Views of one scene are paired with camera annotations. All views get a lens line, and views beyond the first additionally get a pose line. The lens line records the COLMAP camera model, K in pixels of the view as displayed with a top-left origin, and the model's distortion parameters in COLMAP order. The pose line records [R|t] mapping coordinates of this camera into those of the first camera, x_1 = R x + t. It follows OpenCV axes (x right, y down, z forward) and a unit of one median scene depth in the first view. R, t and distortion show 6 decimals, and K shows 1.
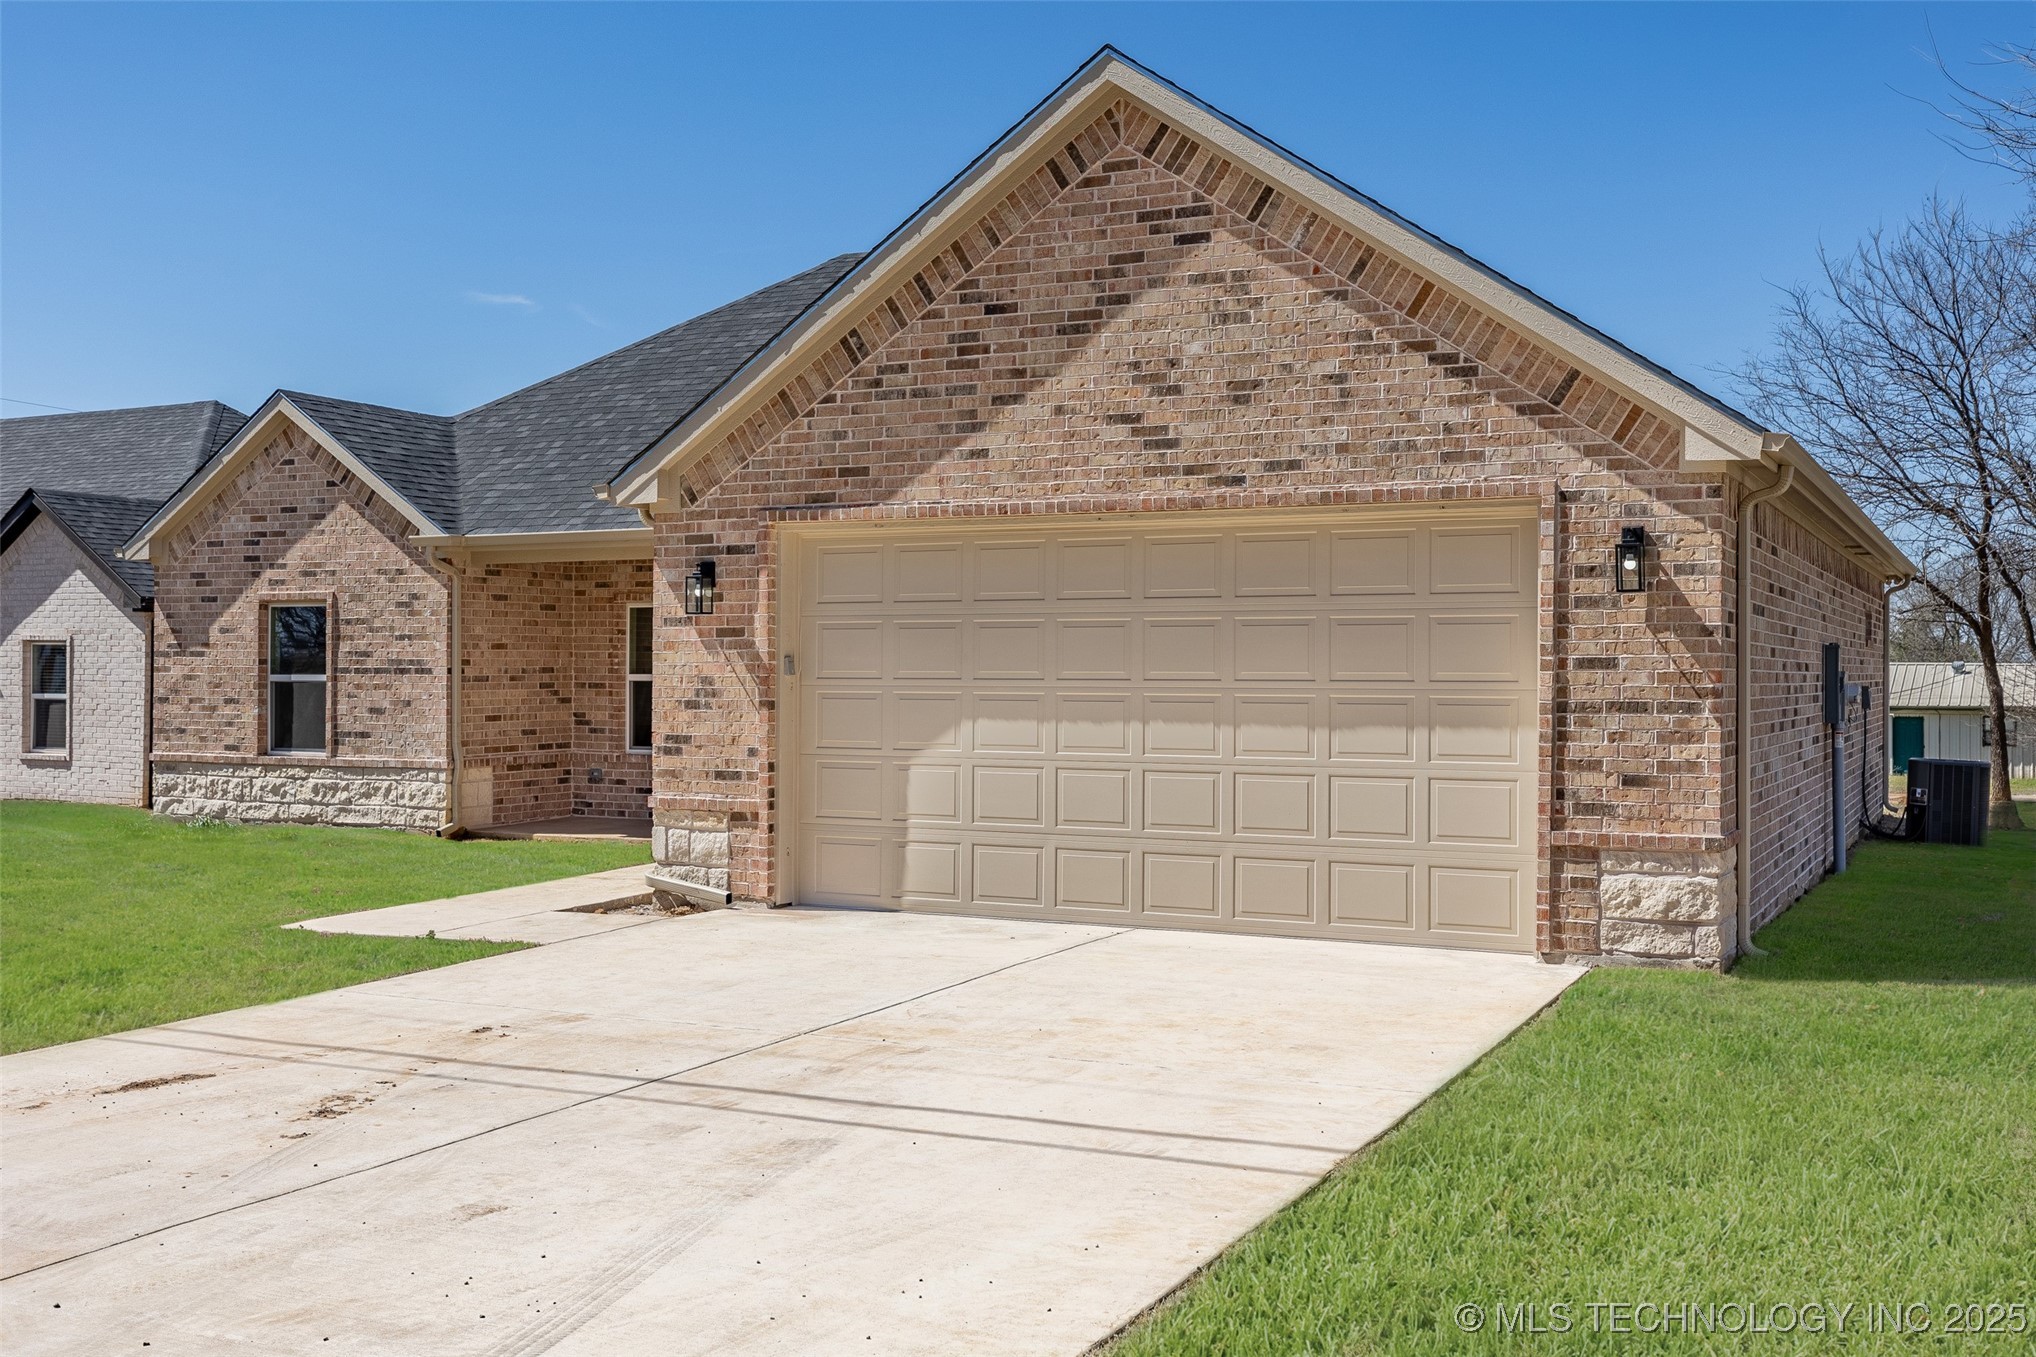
lens RADIAL K [[1963.6, 0, 1018.3], [0, 1963.6, 668.5], [0, 0, 1]] dist [0.003168, -0.001907]
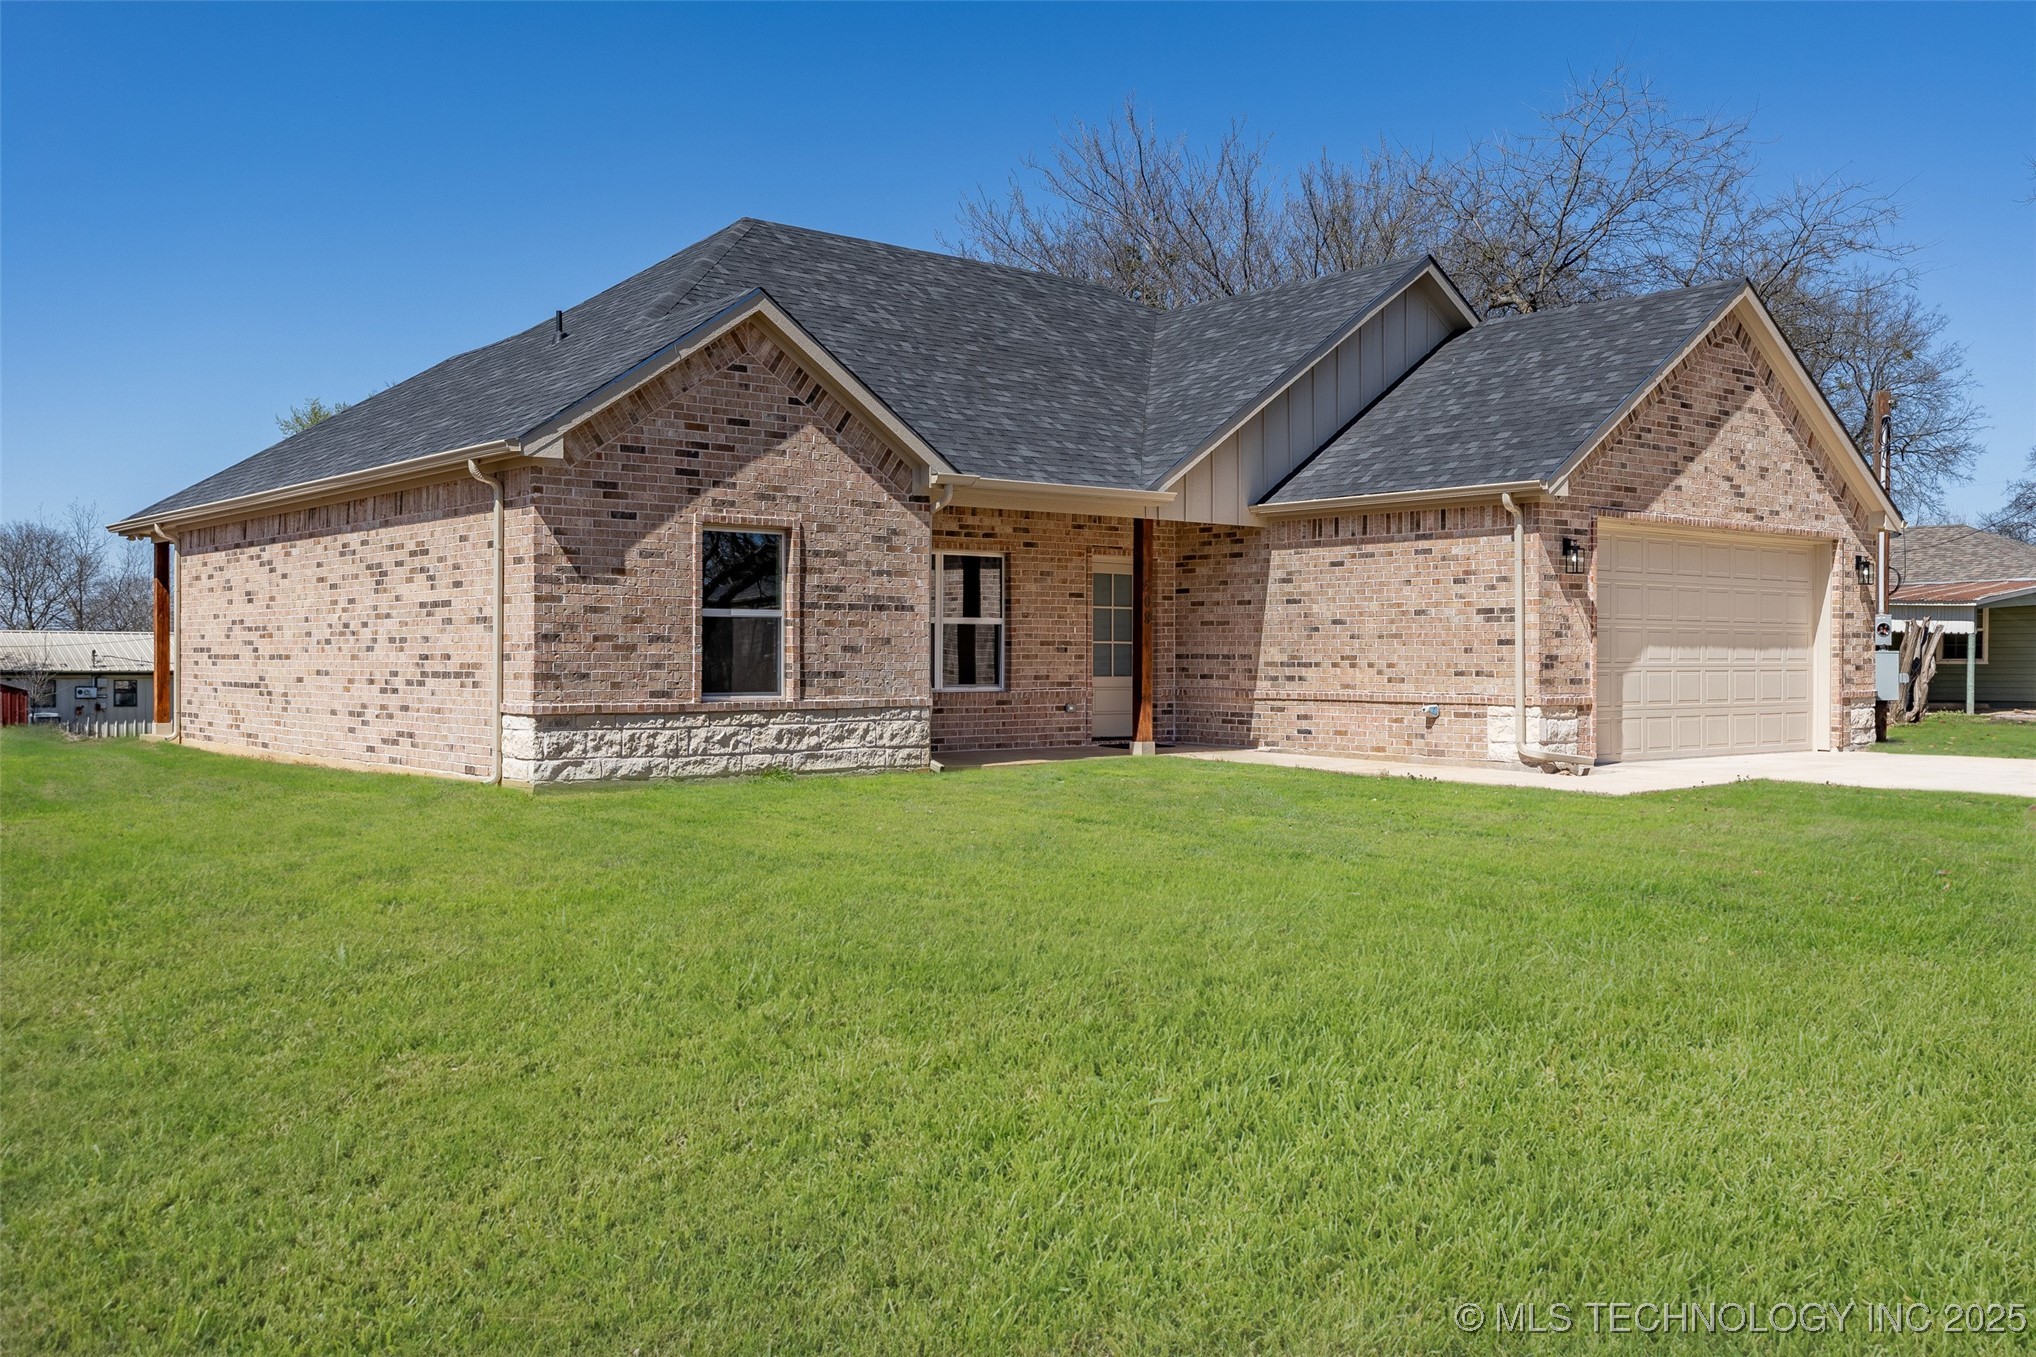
lens RADIAL K [[1839.0, 0, 1018.0], [0, 1839.0, 678.5], [0, 0, 1]] dist [0.002801, 0.006307]
pose [[0.400921, -0.012250, 0.916031, -1.131511], [-0.002819, 0.999889, 0.014605, 0.022983], [-0.916108, -0.008438, 0.400842, 0.579153]]
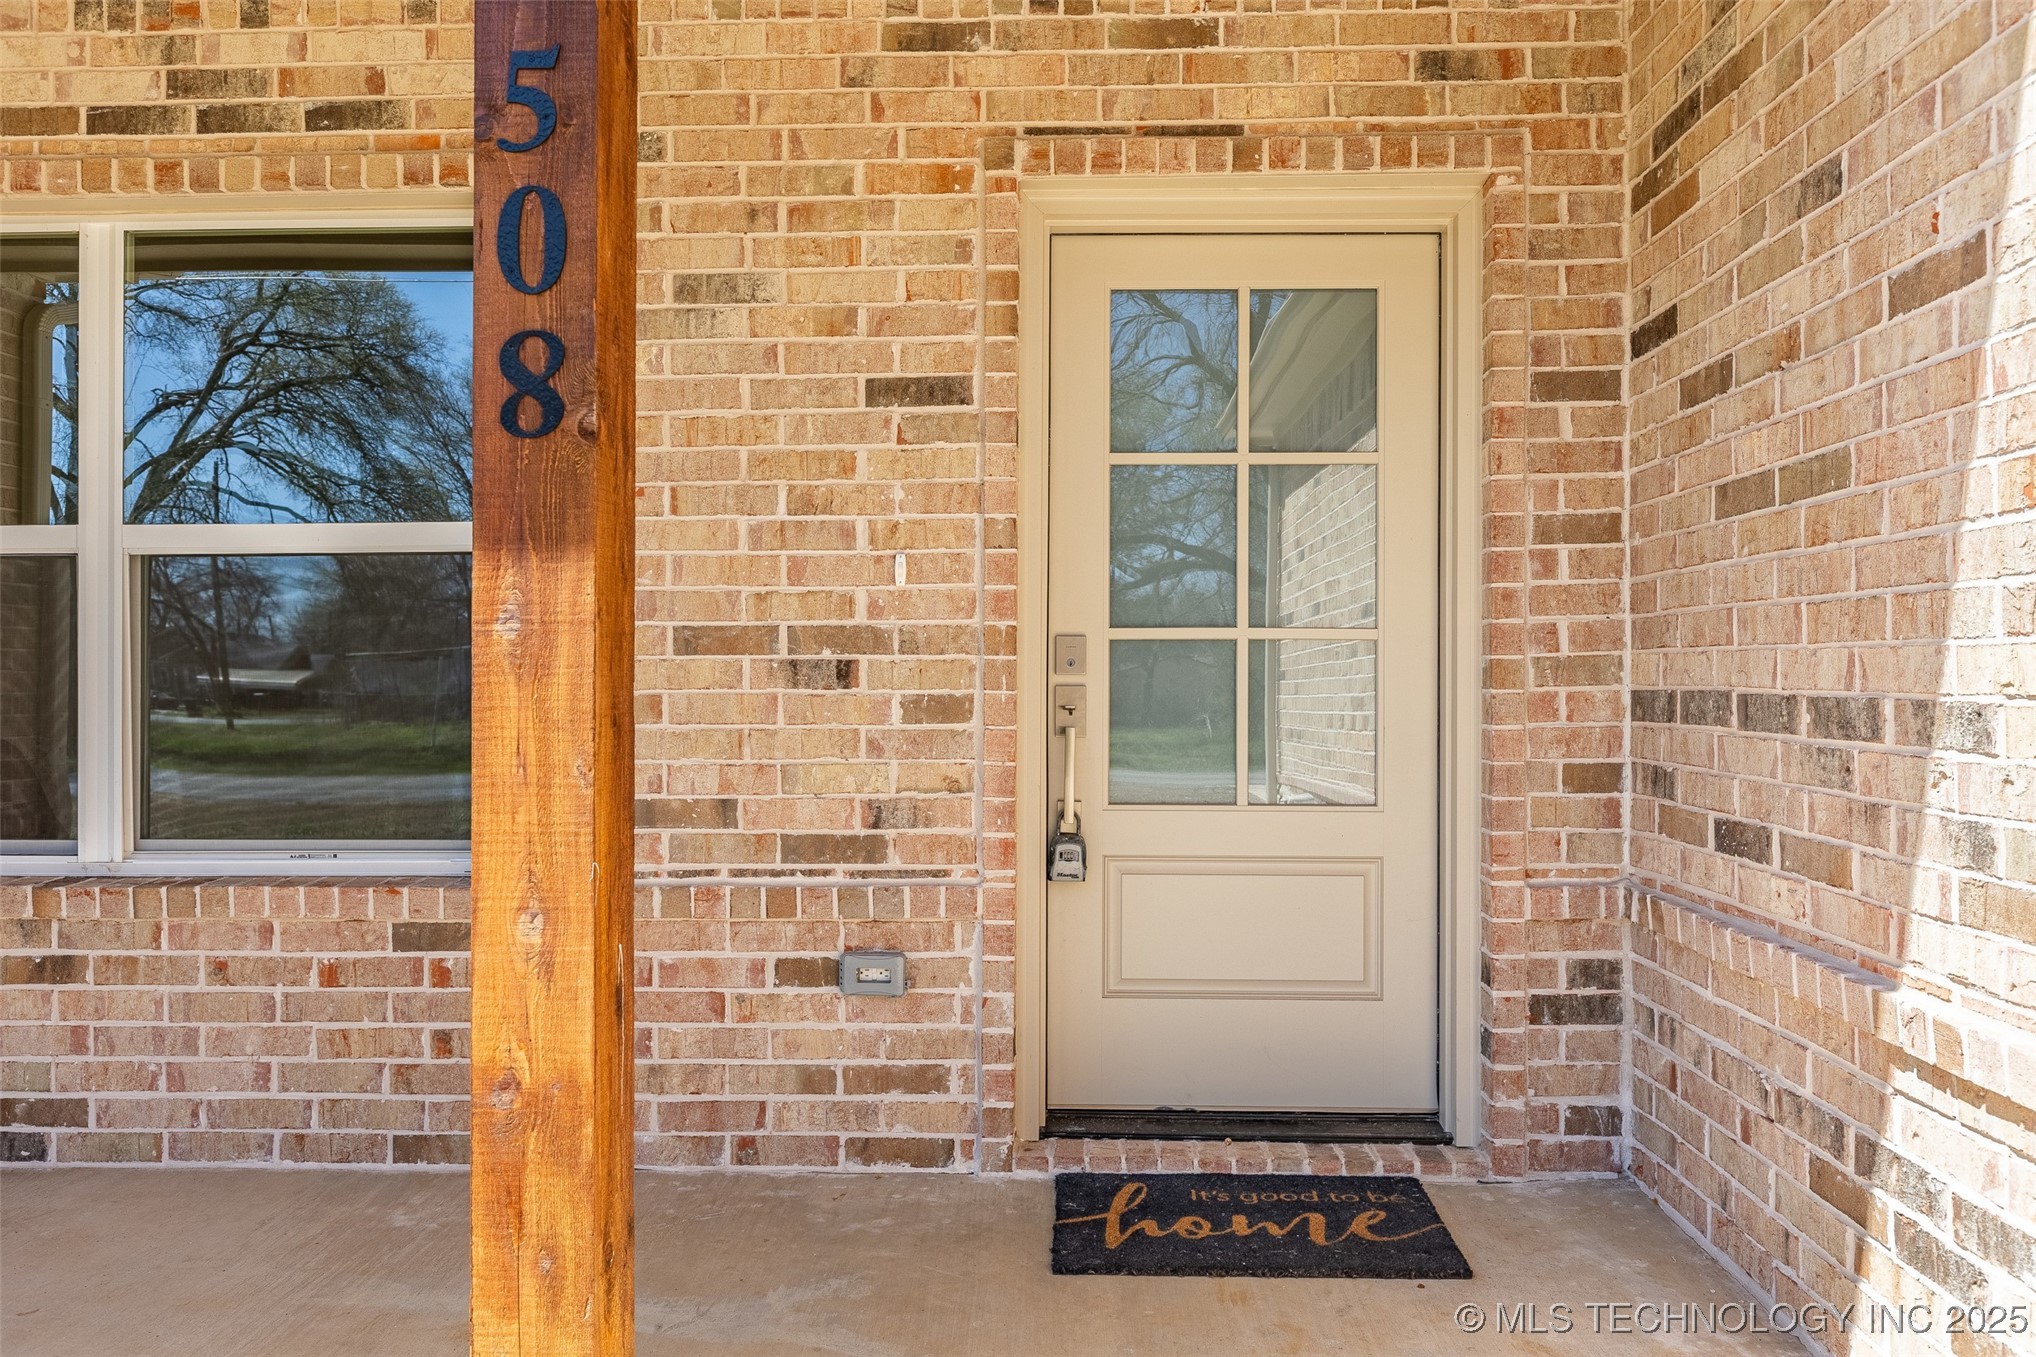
lens RADIAL K [[1478.1, 0, 1018.0], [0, 1478.1, 678.5], [0, 0, 1]] dist [0.001076, 0.000777]
pose [[0.905506, -0.004567, 0.424308, -0.145797], [0.003442, 0.999988, 0.003417, 0.021905], [-0.424319, -0.001634, 0.905511, 0.834878]]
